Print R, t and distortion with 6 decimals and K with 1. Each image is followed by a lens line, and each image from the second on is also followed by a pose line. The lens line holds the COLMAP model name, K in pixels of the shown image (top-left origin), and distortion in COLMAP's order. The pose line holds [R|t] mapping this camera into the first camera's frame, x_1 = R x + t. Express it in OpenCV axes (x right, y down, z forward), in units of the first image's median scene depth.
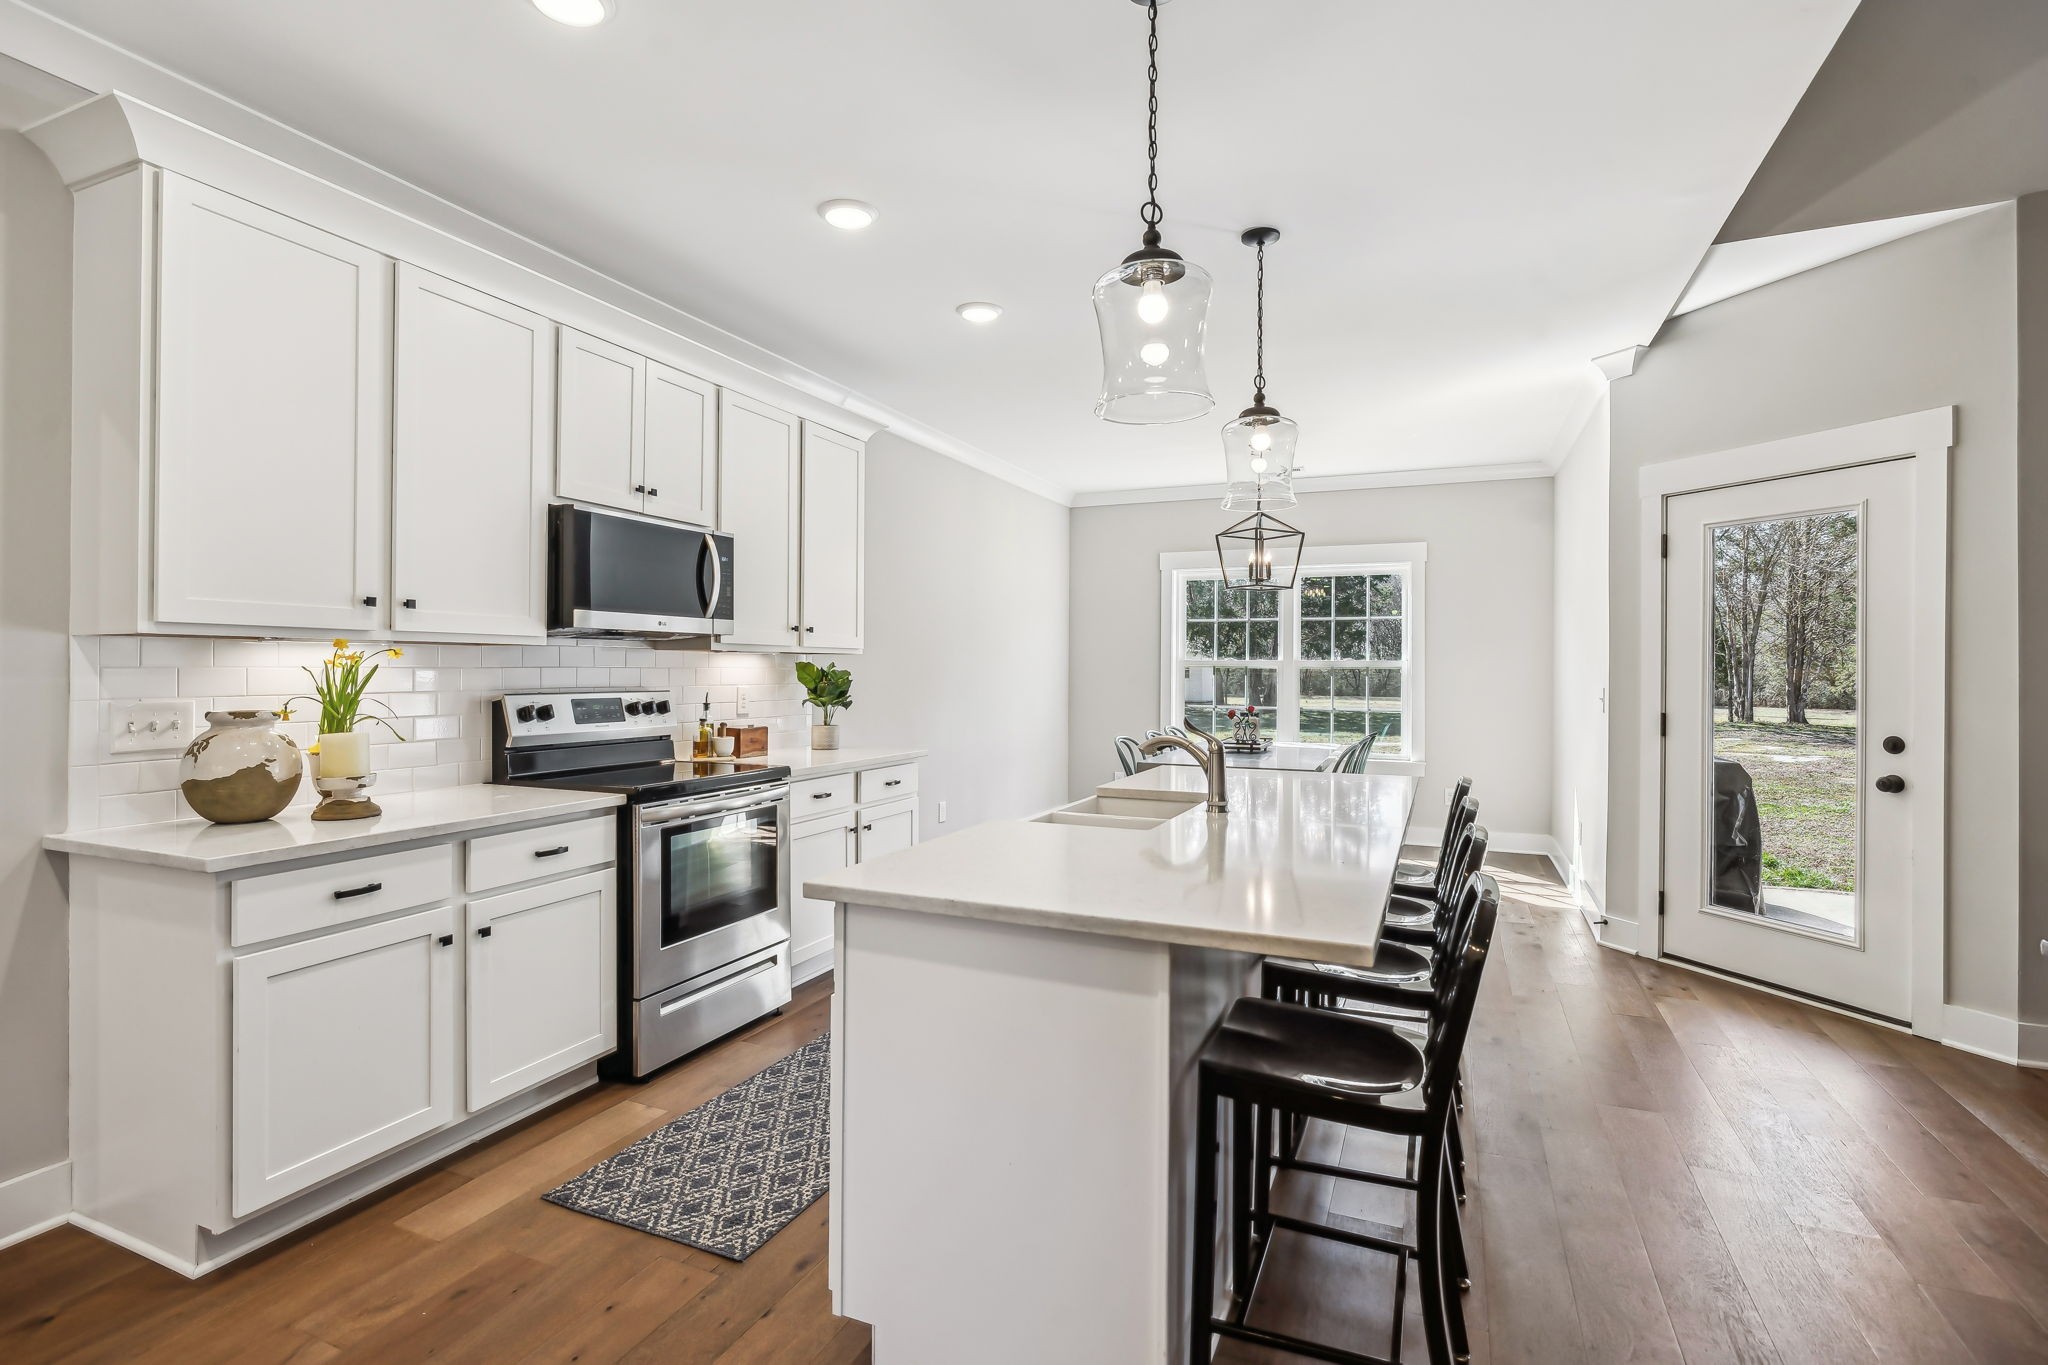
lens RADIAL K [[1072.0, 0, 1024.0], [0, 1072.0, 682.5], [0, 0, 1]] dist [-0.007862, -0.000816]
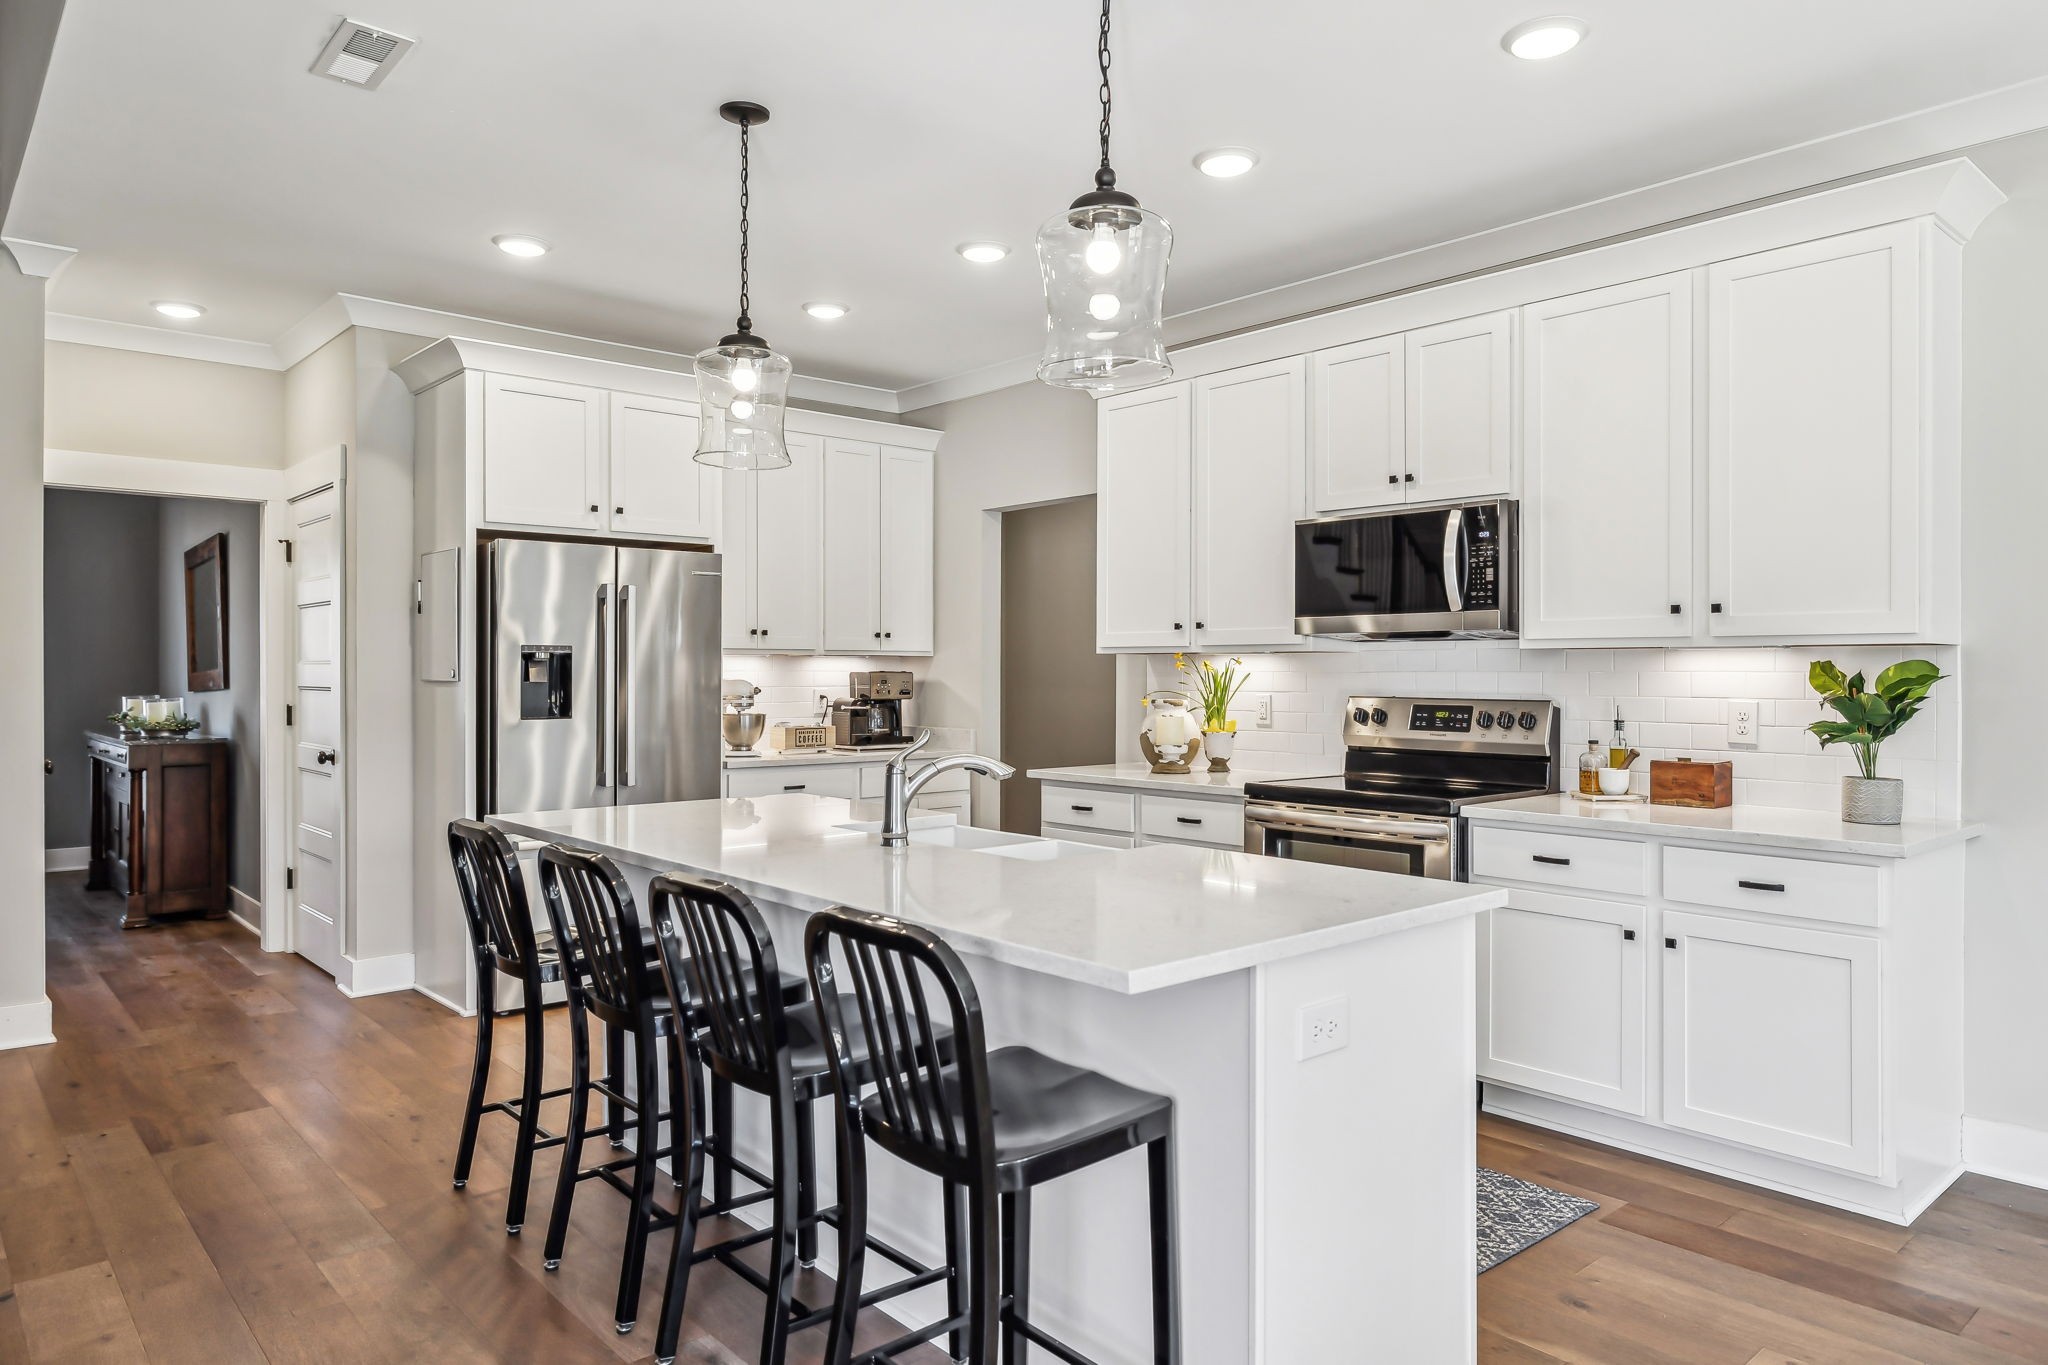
lens RADIAL K [[1286.2, 0, 1024.0], [0, 1286.2, 682.5], [0, 0, 1]] dist [-0.008562, -0.000891]
pose [[-0.415749, 0.031064, -0.908949, 0.957210], [0.009653, 0.999511, 0.029744, -0.051956], [0.909428, 0.003593, -0.415846, 1.423339]]
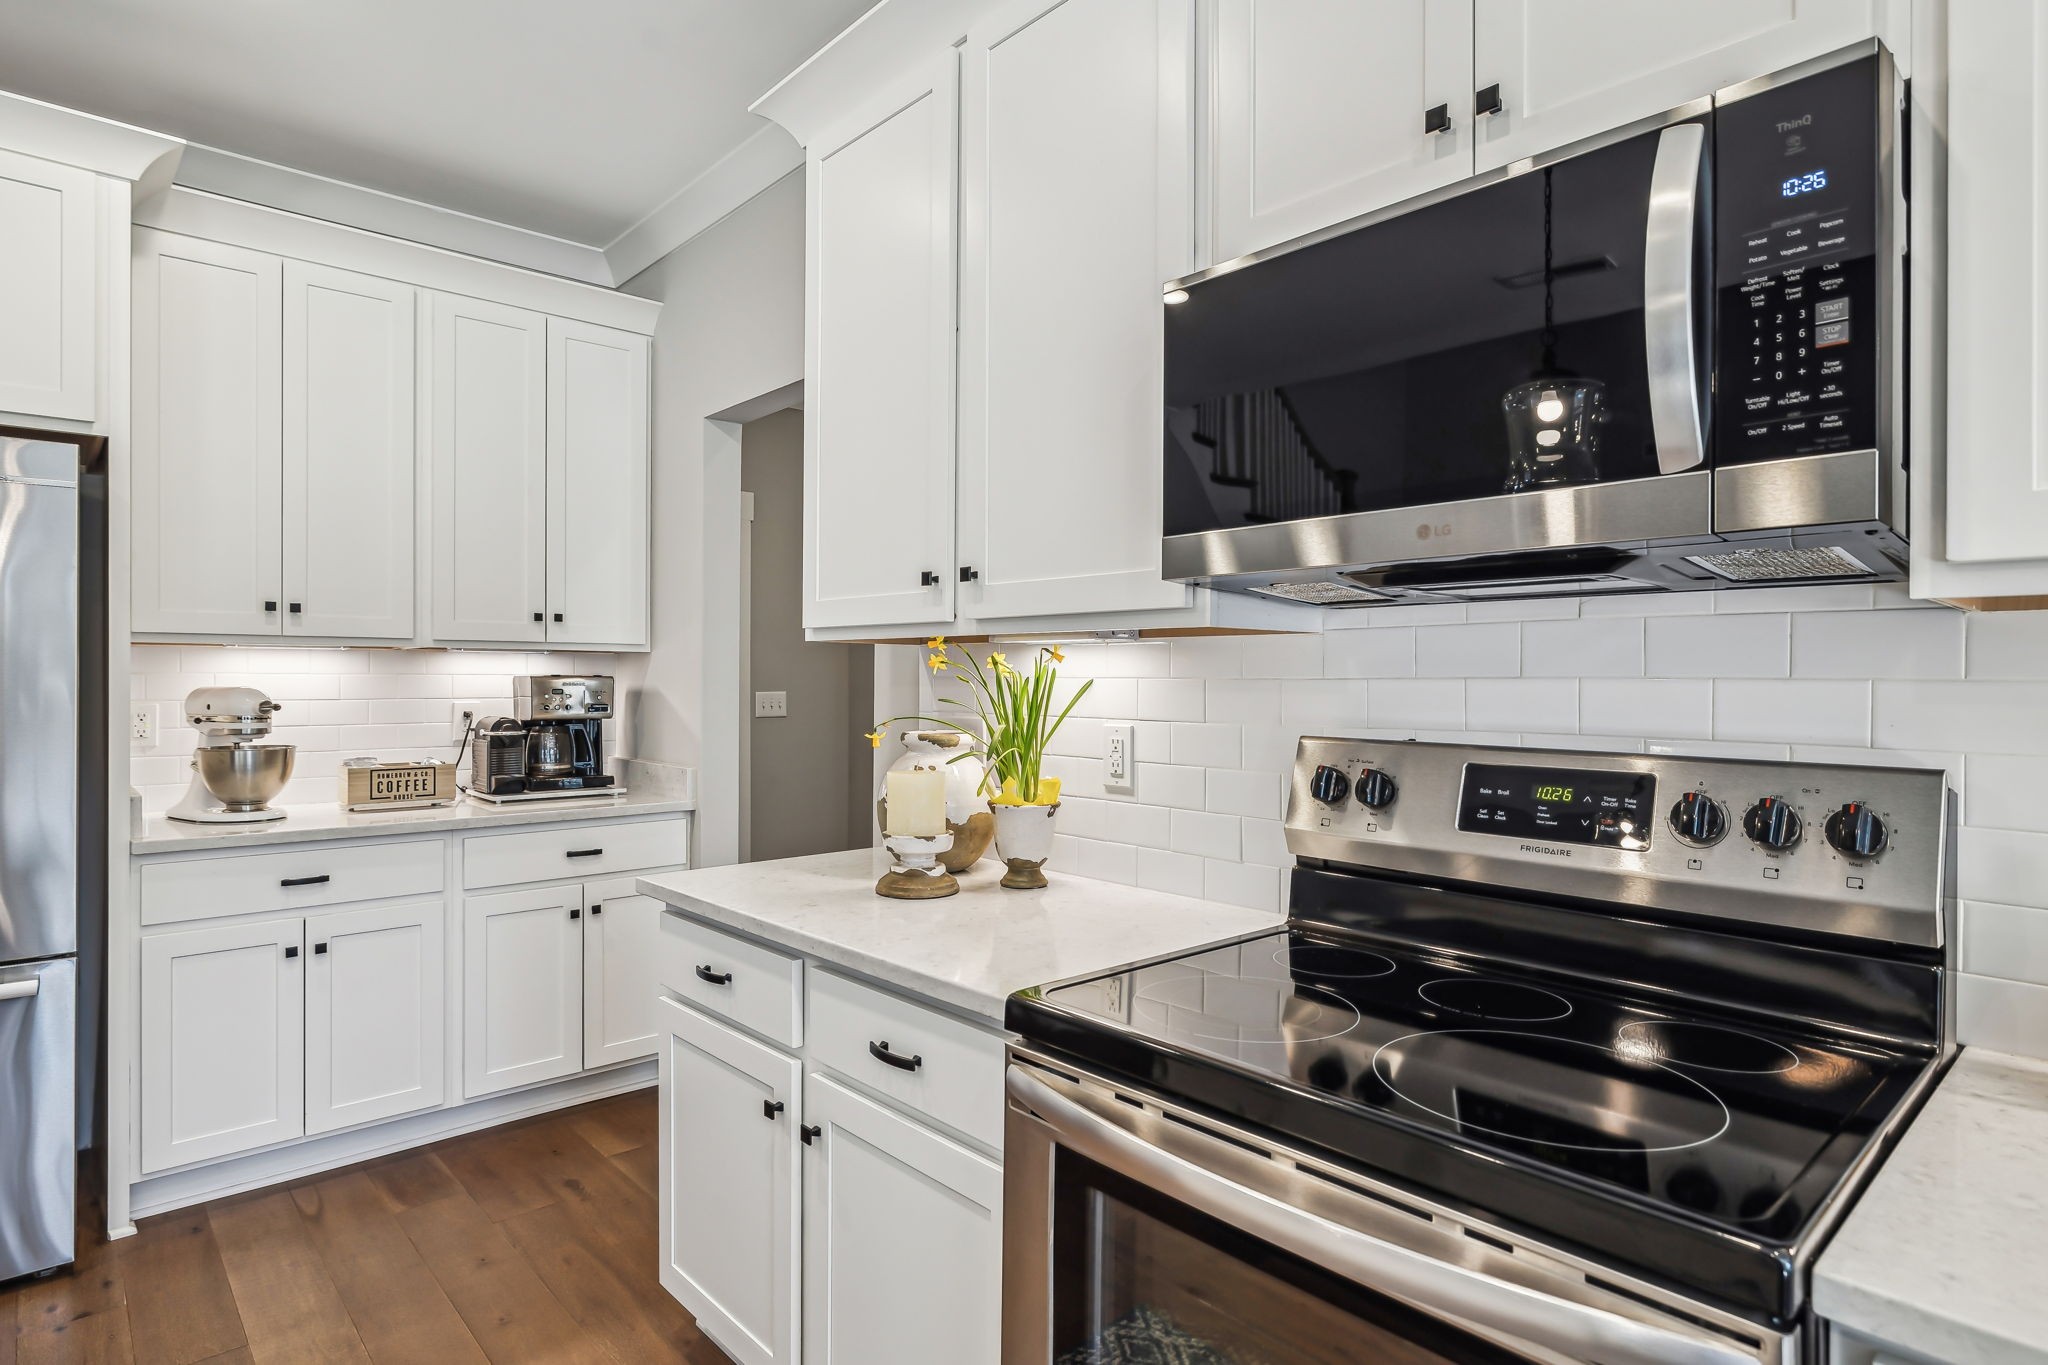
lens RADIAL K [[1072.0, 0, 1024.0], [0, 1072.0, 682.5], [0, 0, 1]] dist [-0.007862, -0.000816]
pose [[-0.403591, 0.025704, -0.914578, -0.023717], [0.005257, 0.999654, 0.025775, -0.028557], [0.914925, 0.005595, -0.403586, 1.233604]]
